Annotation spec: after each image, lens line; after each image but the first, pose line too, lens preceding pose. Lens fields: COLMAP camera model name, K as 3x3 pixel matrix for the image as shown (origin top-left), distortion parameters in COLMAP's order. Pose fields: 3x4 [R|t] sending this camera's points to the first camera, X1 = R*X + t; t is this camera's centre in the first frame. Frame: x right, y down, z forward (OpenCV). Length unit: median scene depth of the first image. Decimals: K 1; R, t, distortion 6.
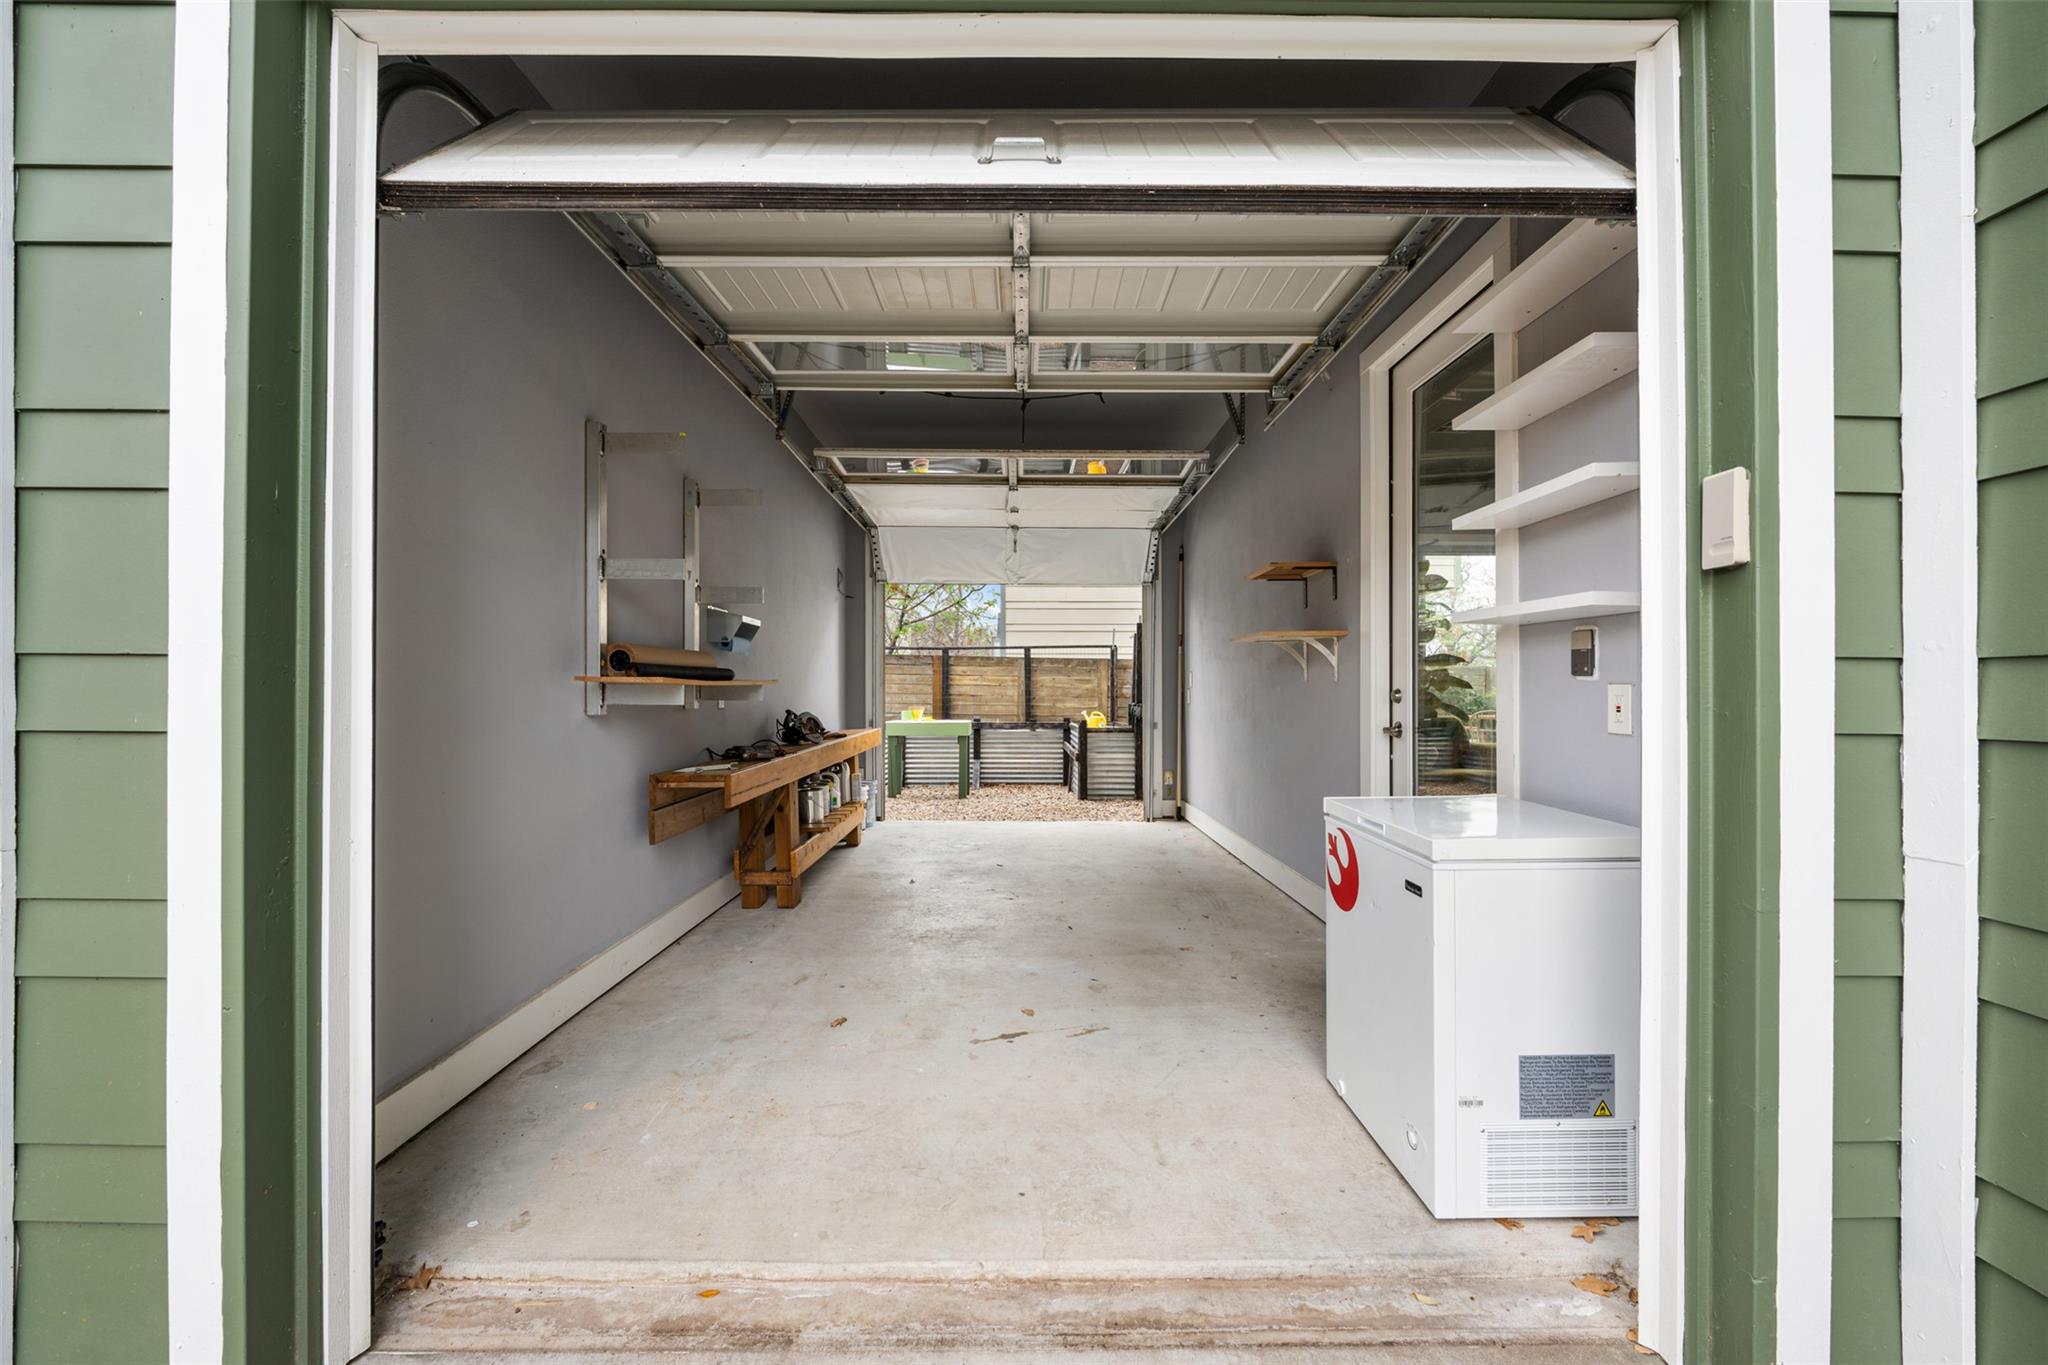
lens RADIAL K [[817.1, 0, 1025.1], [0, 817.1, 685.7], [0, 0, 1]] dist [0.000409, 0.000008]
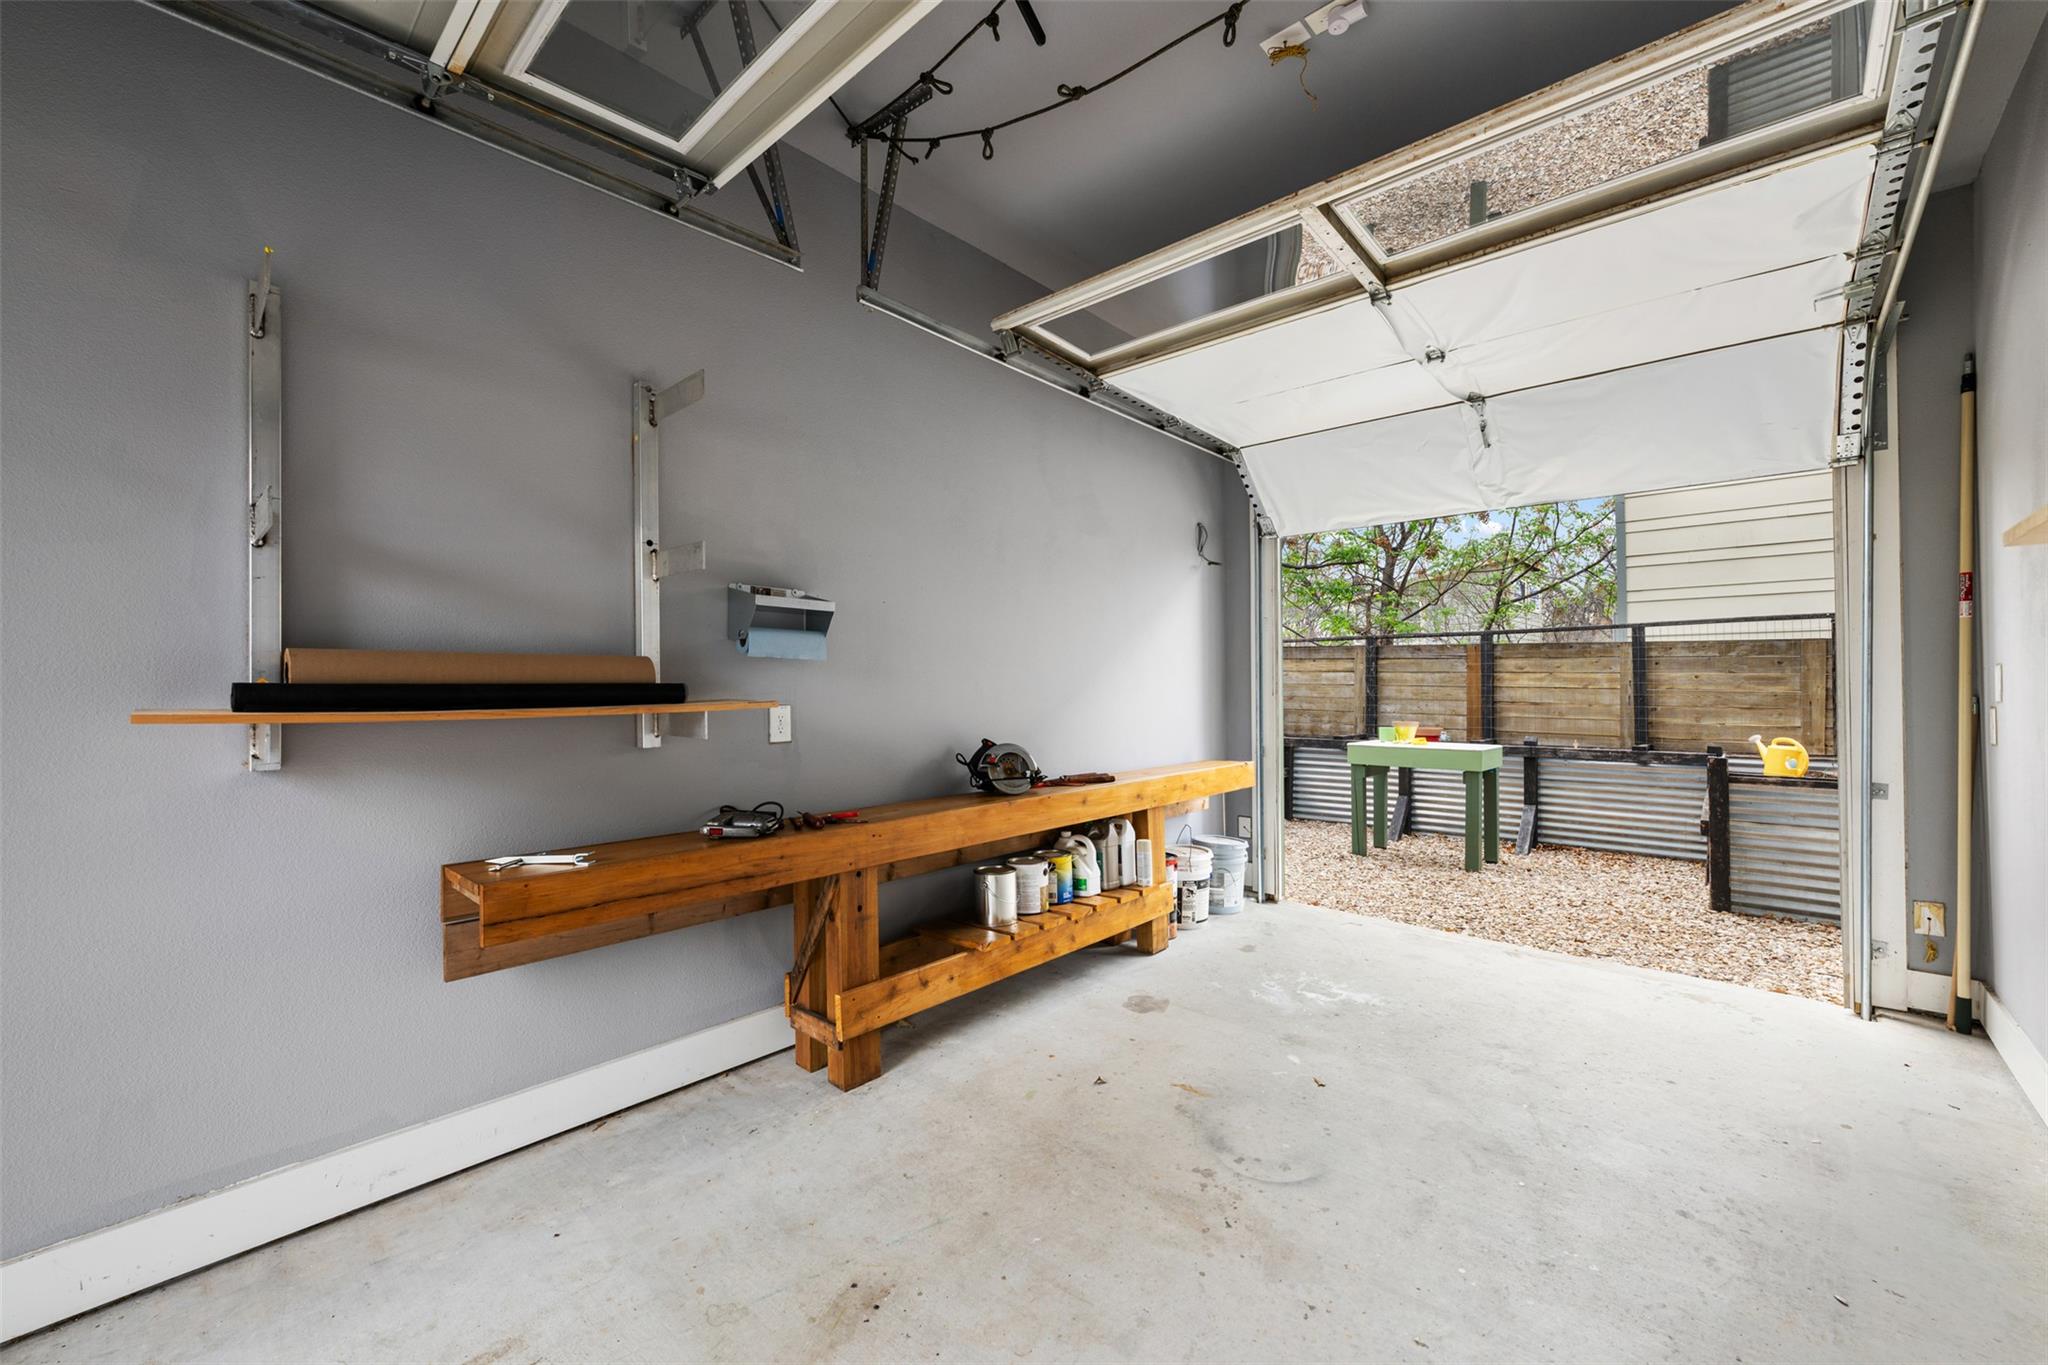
lens RADIAL K [[817.1, 0, 1026.4], [0, 817.1, 675.9], [0, 0, 1]] dist [0.000409, 0.000008]
pose [[0.736424, -0.010743, -0.676435, 0.096582], [0.005843, 0.999938, -0.009519, -0.007688], [0.676495, 0.003058, 0.736441, 0.307117]]
